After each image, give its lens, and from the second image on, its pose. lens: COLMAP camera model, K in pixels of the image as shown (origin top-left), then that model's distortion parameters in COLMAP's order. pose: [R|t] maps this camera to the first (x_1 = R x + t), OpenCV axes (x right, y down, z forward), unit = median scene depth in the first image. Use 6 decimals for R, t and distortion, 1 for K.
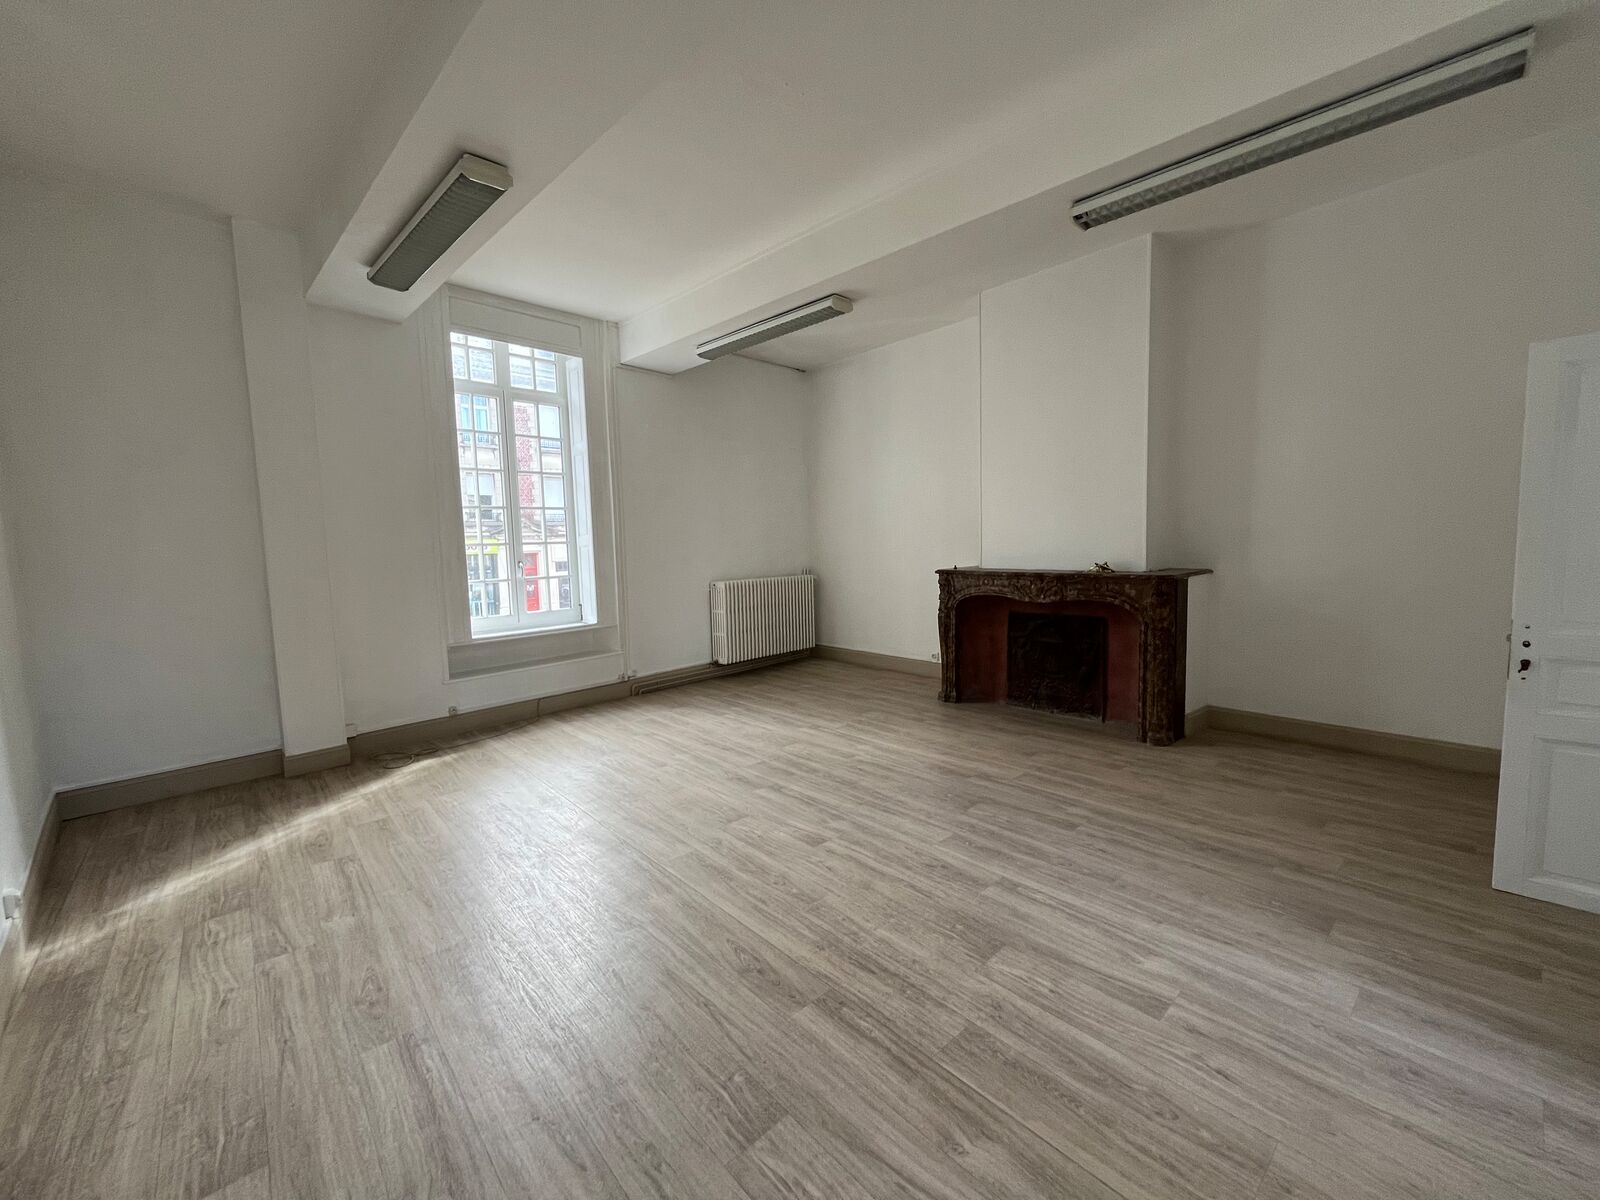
lens RADIAL K [[640.6, 0, 796.1], [0, 640.6, 596.9], [0, 0, 1]] dist [-0.007372, 0.000065]
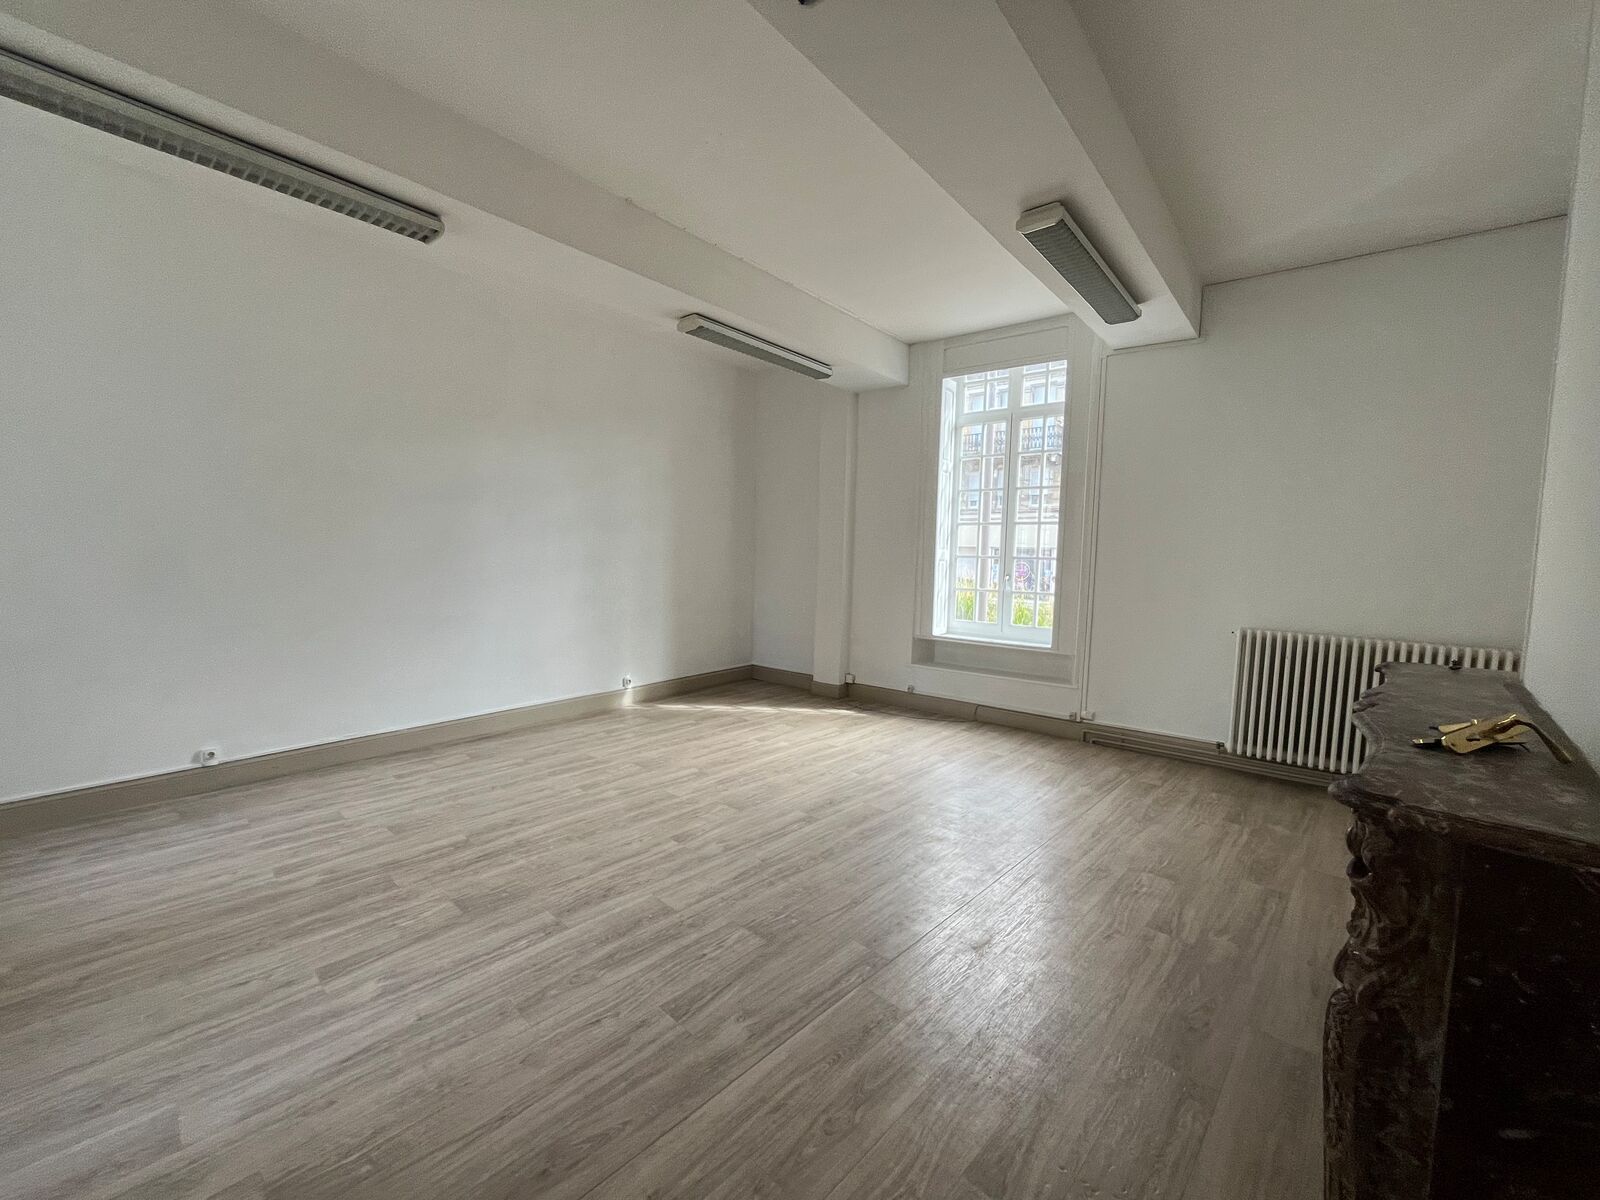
lens RADIAL K [[640.6, 0, 794.8], [0, 640.6, 600.3], [0, 0, 1]] dist [-0.007372, 0.000065]
pose [[0.100555, 0.108921, -0.988951, 1.085591], [-0.112814, 0.988827, 0.097437, -0.145150], [0.988515, 0.101770, 0.111719, 1.037426]]
